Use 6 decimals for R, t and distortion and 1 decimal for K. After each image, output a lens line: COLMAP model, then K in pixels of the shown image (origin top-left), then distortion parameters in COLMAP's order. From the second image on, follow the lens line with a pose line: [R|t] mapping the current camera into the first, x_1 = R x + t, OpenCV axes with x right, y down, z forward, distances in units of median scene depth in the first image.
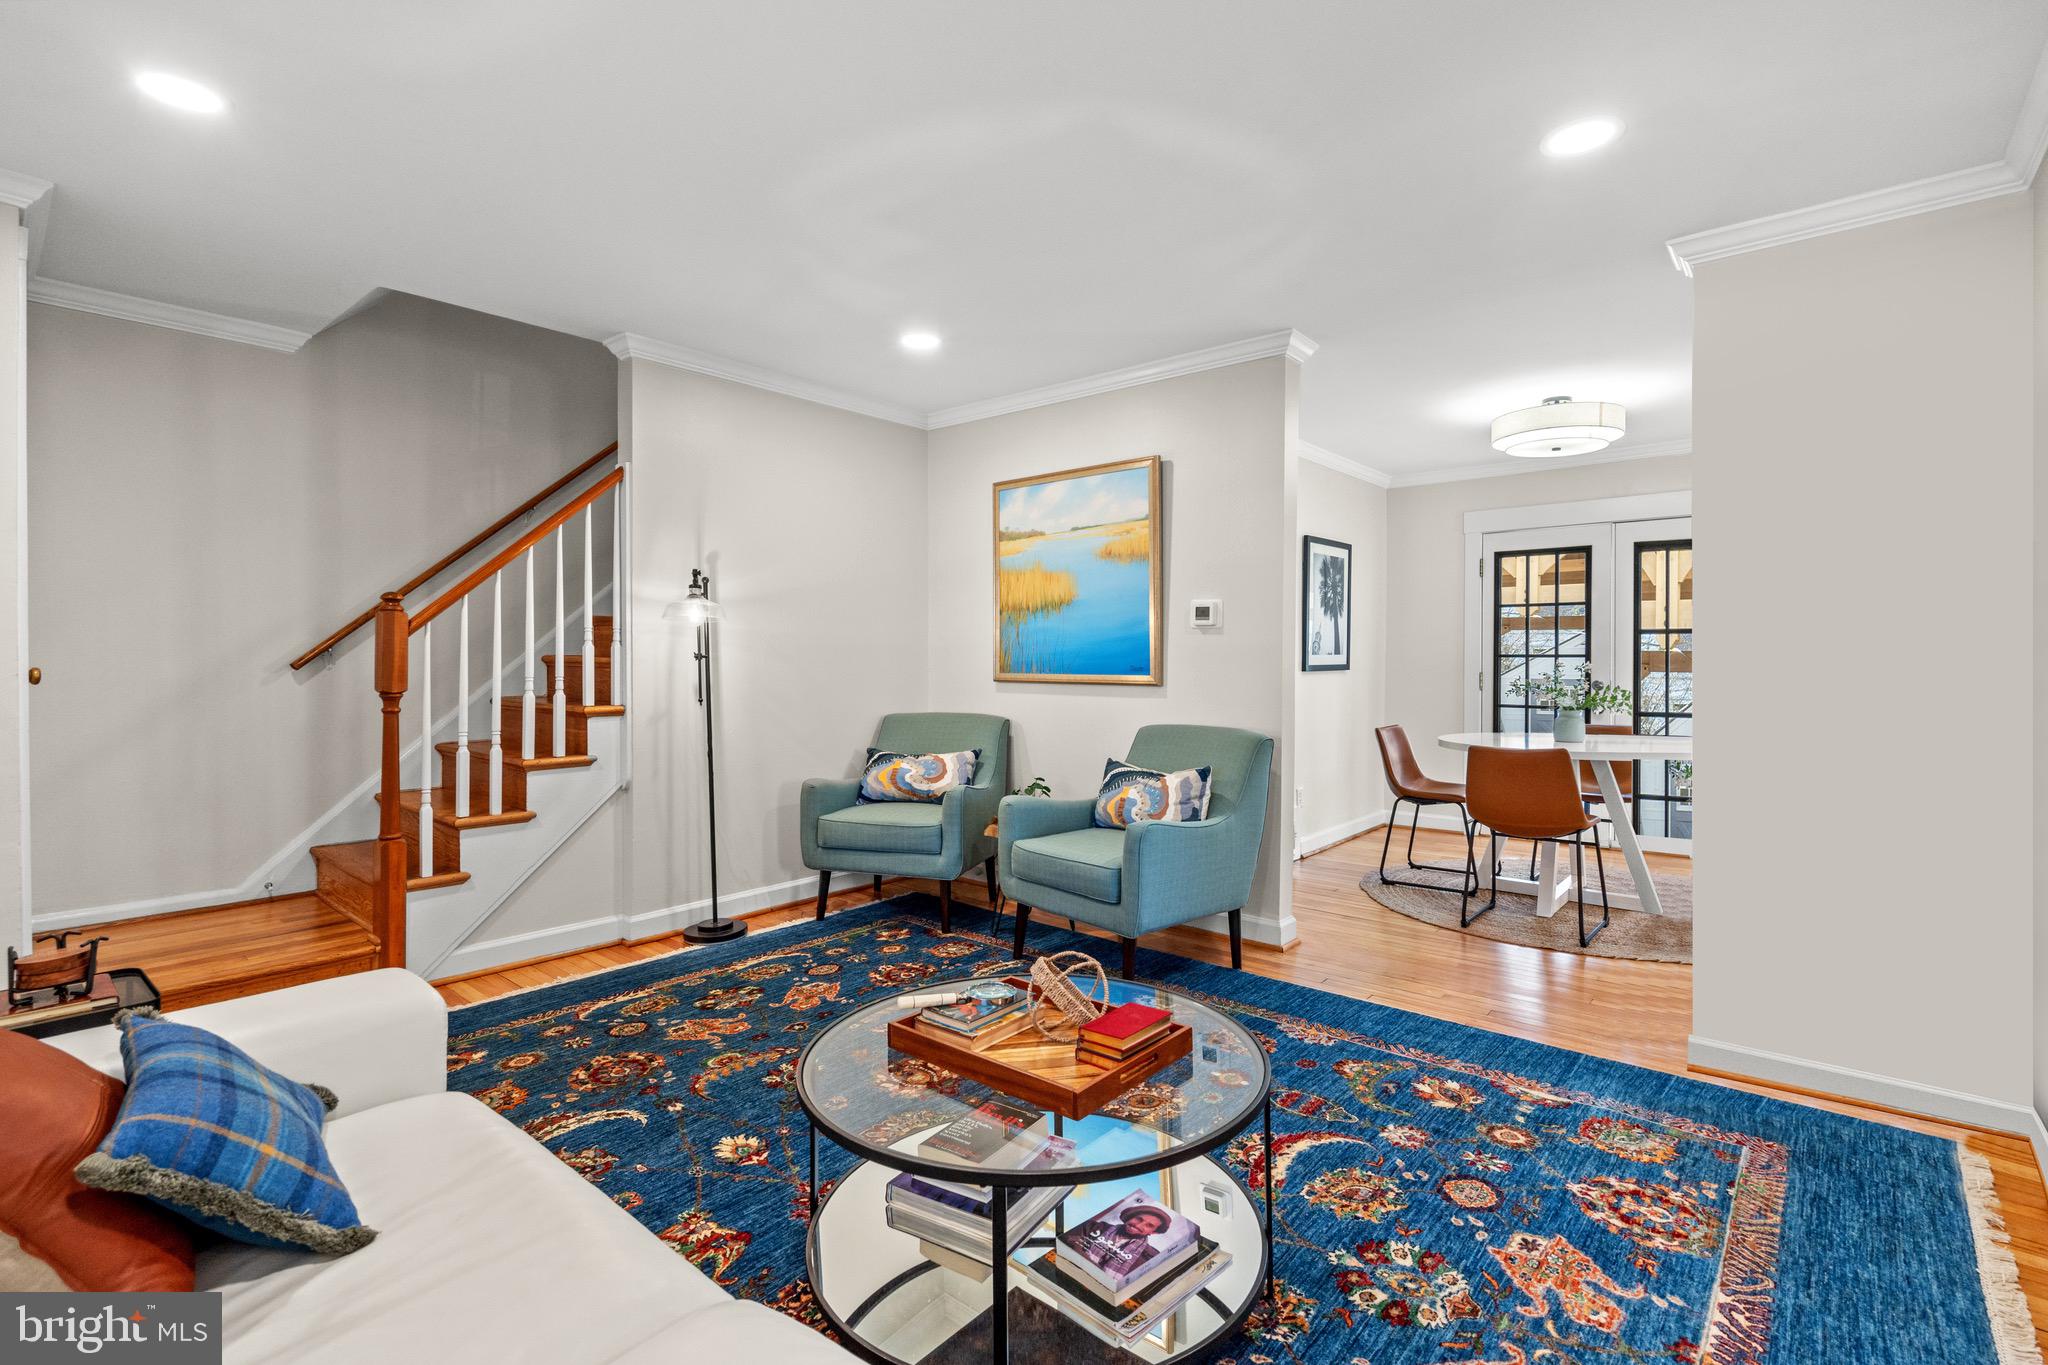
lens RADIAL K [[942.6, 0, 1030.1], [0, 942.6, 661.7], [0, 0, 1]] dist [-0.025168, 0.017948]
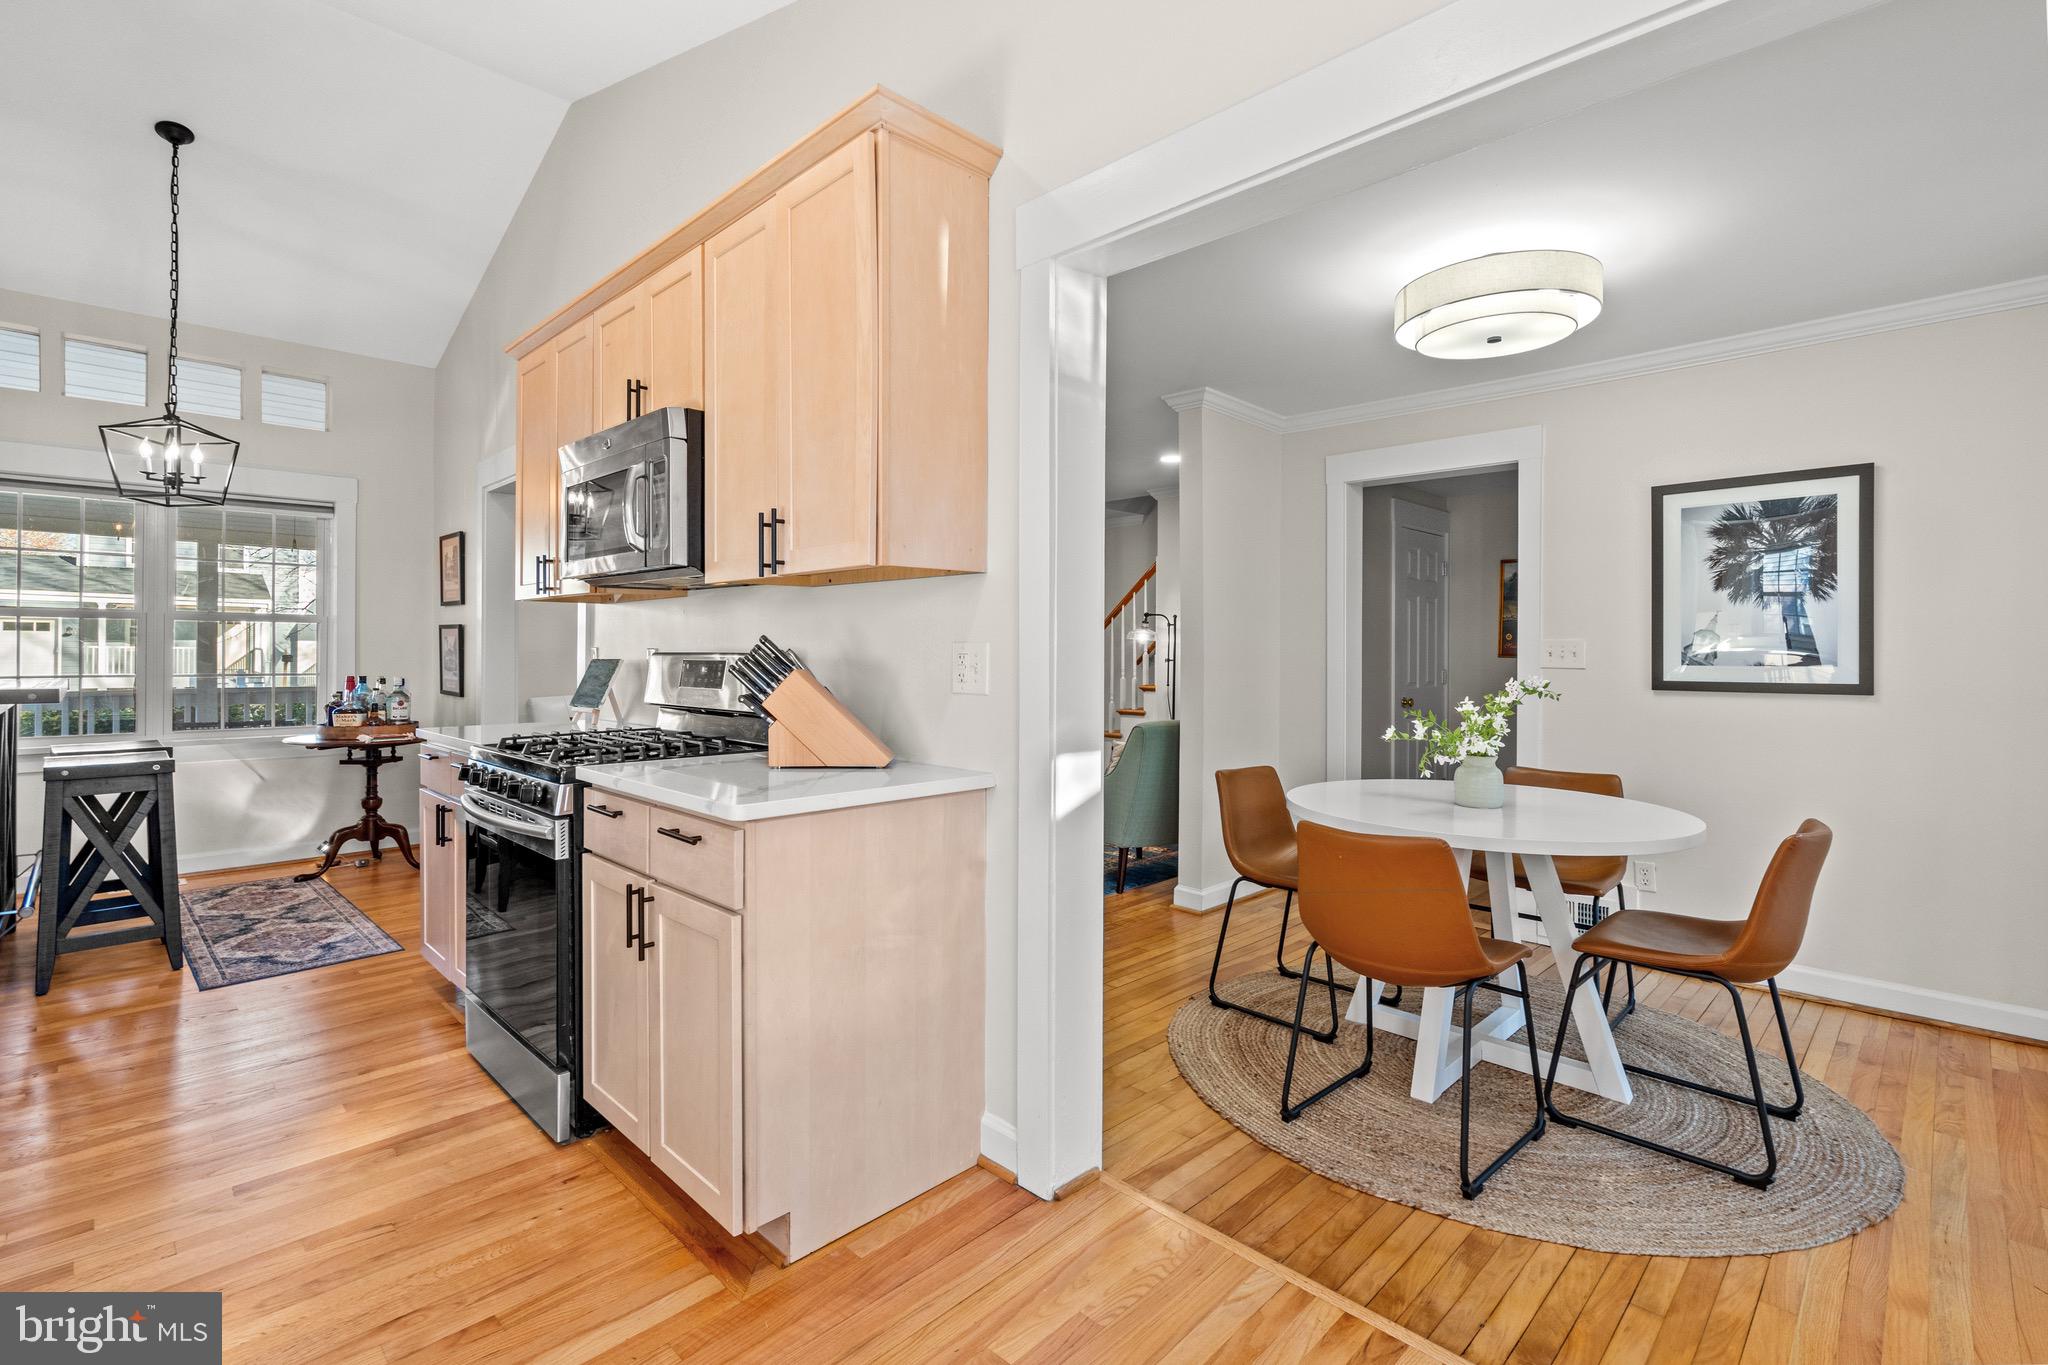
lens RADIAL K [[933.8, 0, 1019.1], [0, 933.8, 660.4], [0, 0, 1]] dist [-0.000136, -0.000007]
pose [[-0.084641, 0.004962, -0.996399, 1.436938], [-0.012541, 0.999903, 0.006045, -0.013004], [0.996333, 0.013008, -0.084571, 0.878608]]
